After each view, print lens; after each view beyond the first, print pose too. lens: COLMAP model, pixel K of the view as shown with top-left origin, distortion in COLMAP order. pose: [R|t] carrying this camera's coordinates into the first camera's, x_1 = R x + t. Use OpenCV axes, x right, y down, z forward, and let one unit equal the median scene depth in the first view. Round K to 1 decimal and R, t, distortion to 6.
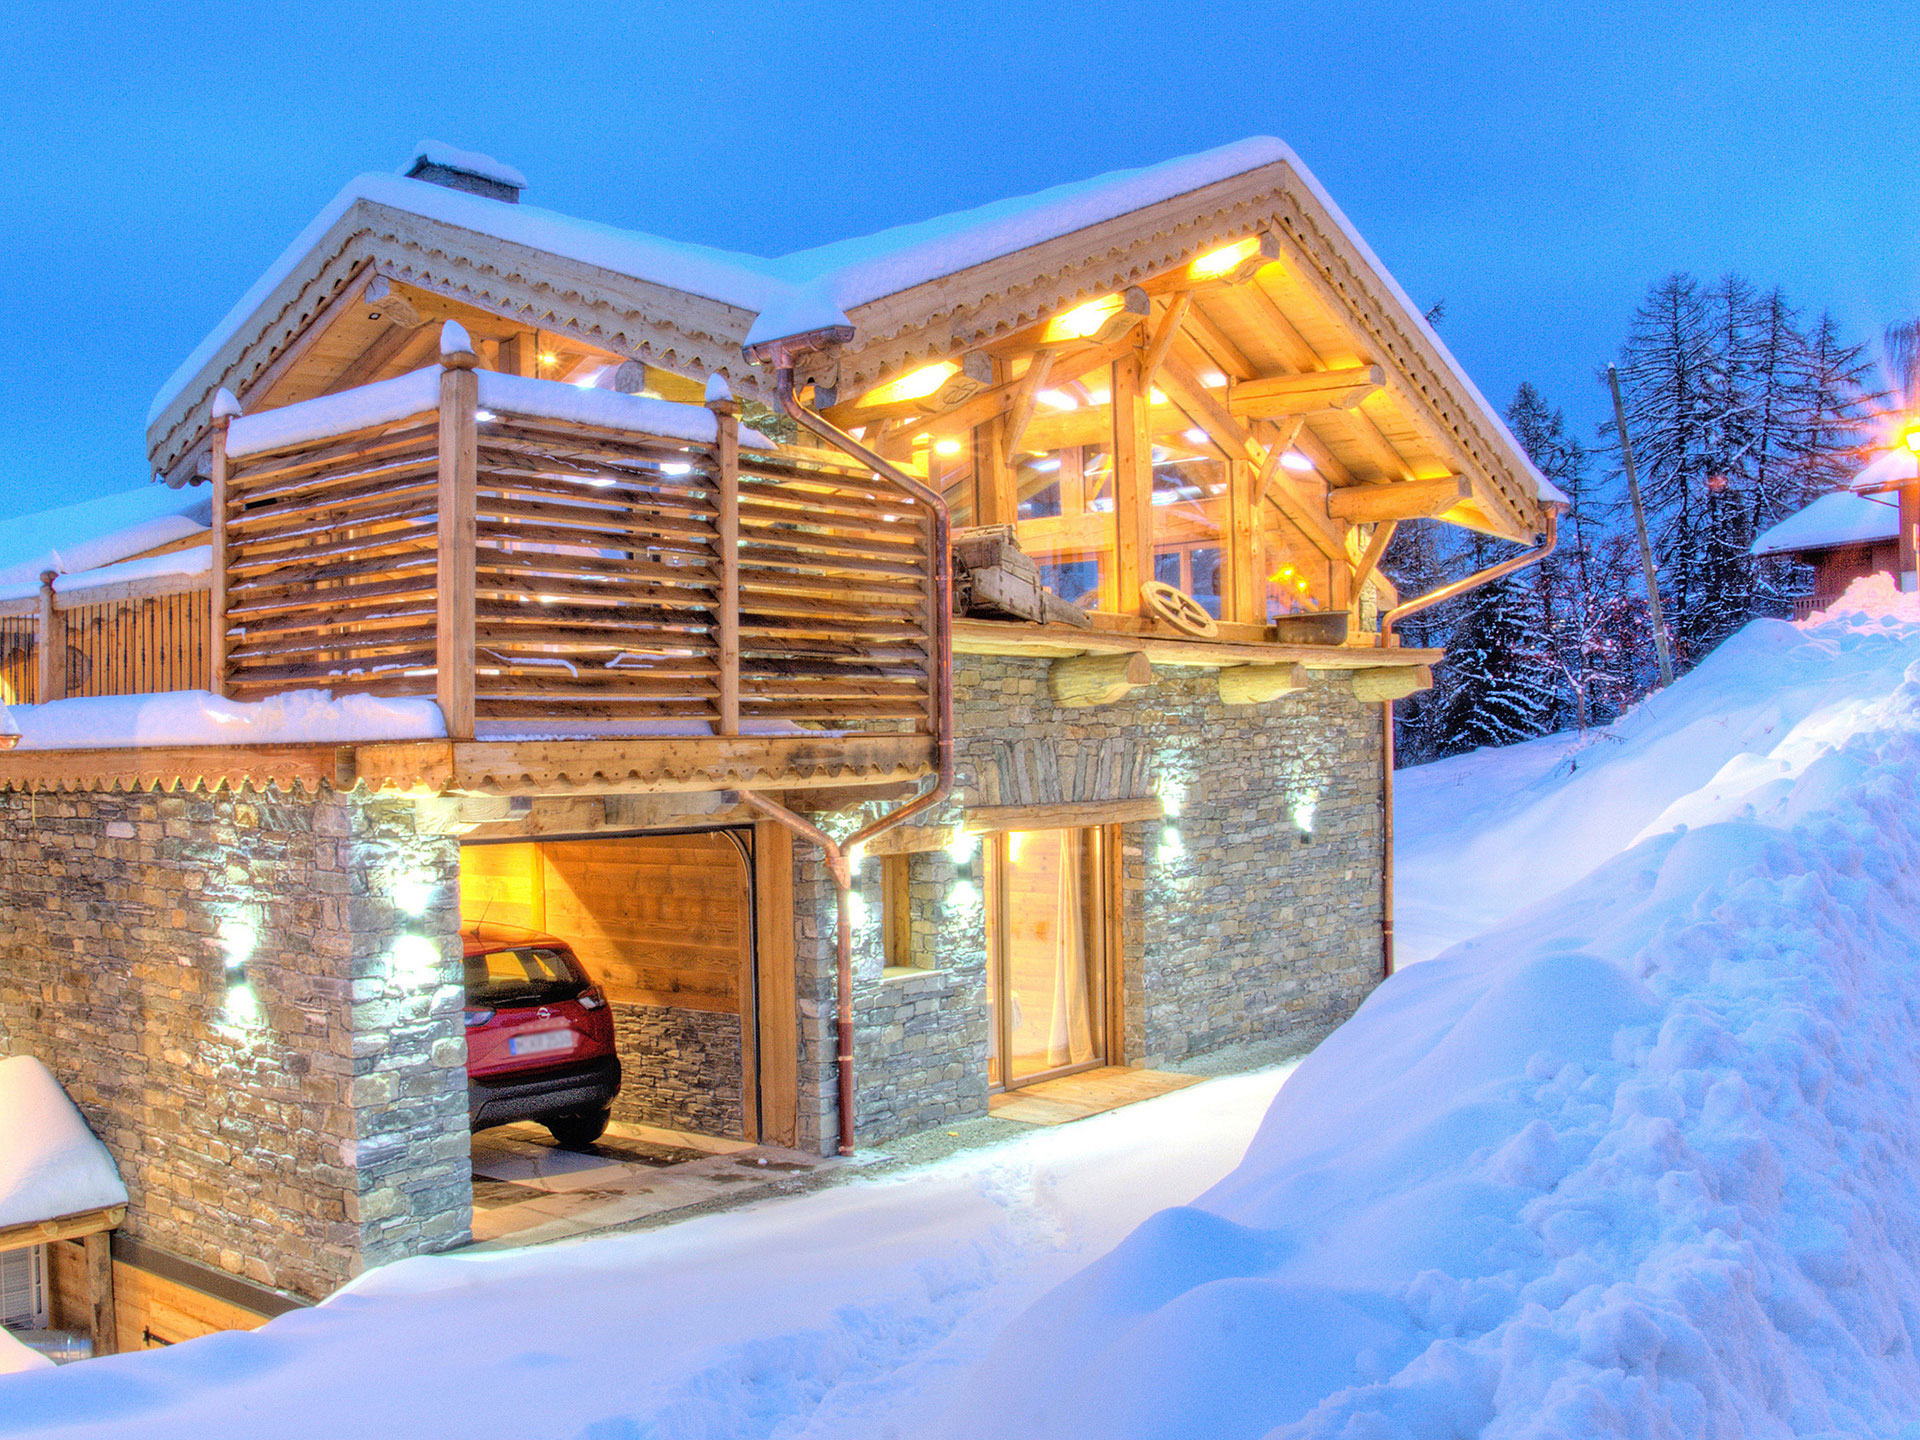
lens RADIAL K [[1843.2, 0, 960.0], [0, 1843.2, 720.0], [0, 0, 1]] dist [-0.124880, 0.006270]
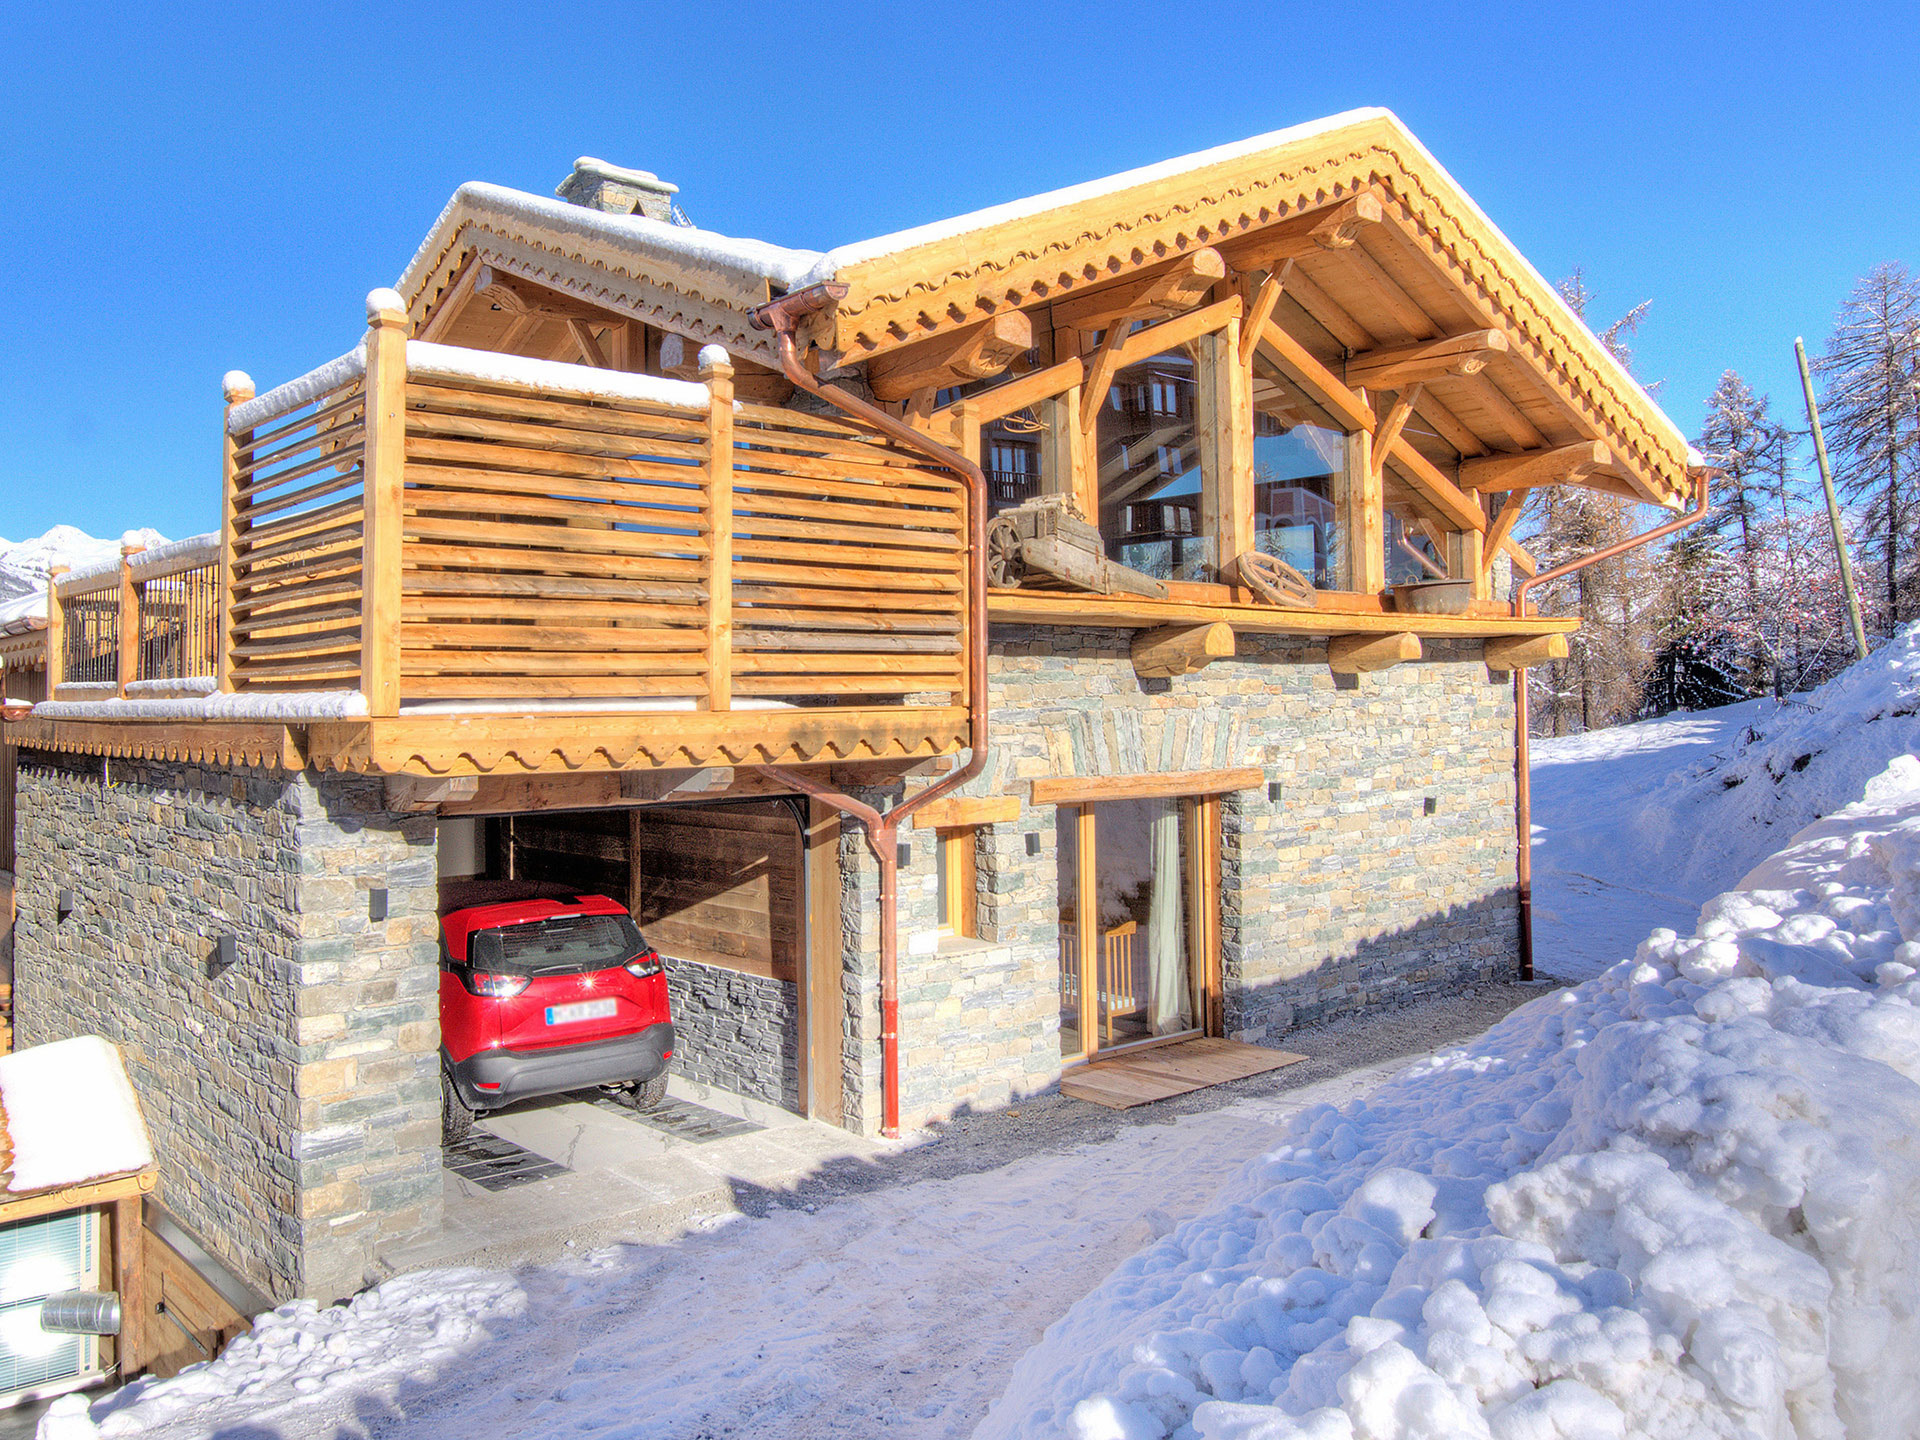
lens RADIAL K [[1504.6, 0, 956.1], [0, 1504.6, 621.8], [0, 0, 1]] dist [0.000686, -0.002929]
pose [[0.983883, -0.000358, -0.178812, 0.090365], [-0.005778, 0.999412, -0.033792, -0.007888], [0.178719, 0.034280, 0.983303, 0.160348]]
